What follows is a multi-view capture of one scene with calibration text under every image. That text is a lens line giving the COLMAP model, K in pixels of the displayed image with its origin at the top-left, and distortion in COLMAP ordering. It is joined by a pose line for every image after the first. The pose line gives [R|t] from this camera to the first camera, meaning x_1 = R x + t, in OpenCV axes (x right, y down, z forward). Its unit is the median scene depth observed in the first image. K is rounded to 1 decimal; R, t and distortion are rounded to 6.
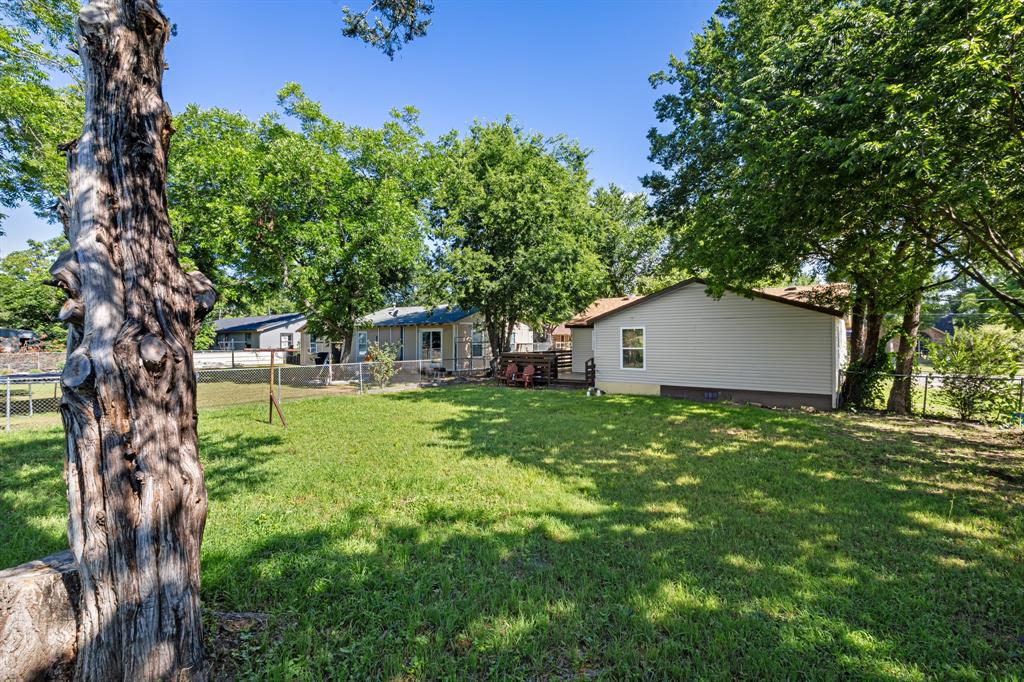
lens RADIAL K [[471.2, 0, 508.9], [0, 471.2, 342.9], [0, 0, 1]] dist [0.008448, 0.000132]
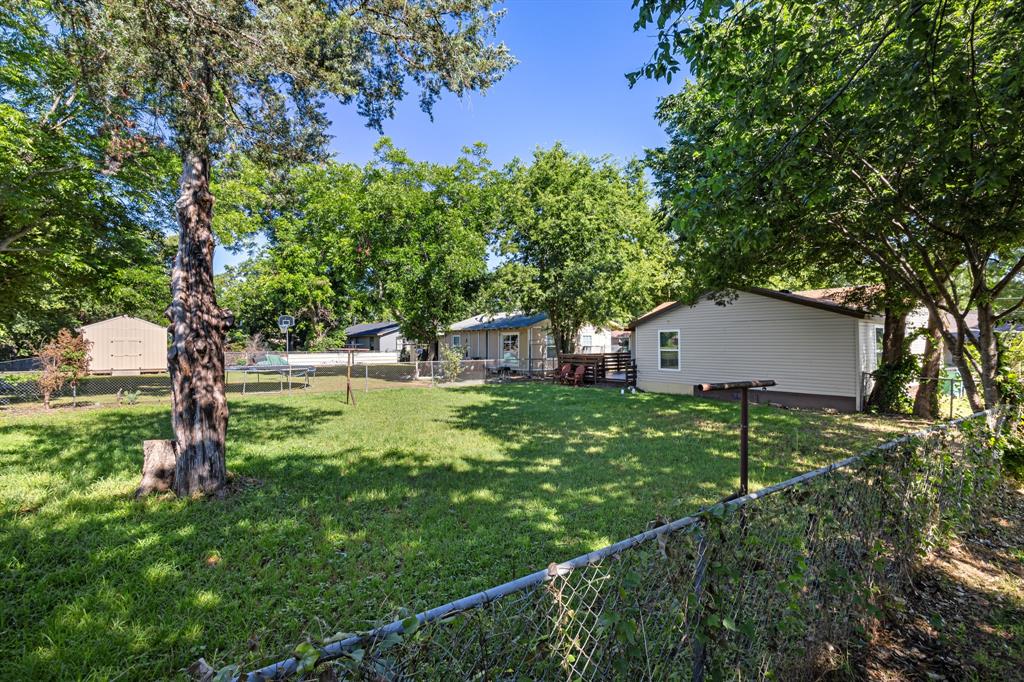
lens RADIAL K [[473.8, 0, 507.3], [0, 473.8, 346.1], [0, 0, 1]] dist [0.003920, 0.000285]
pose [[0.964641, 0.002491, -0.263556, 0.186313], [-0.002888, 0.999995, -0.001121, 0.004428], [0.263552, 0.001843, 0.964643, -0.121242]]
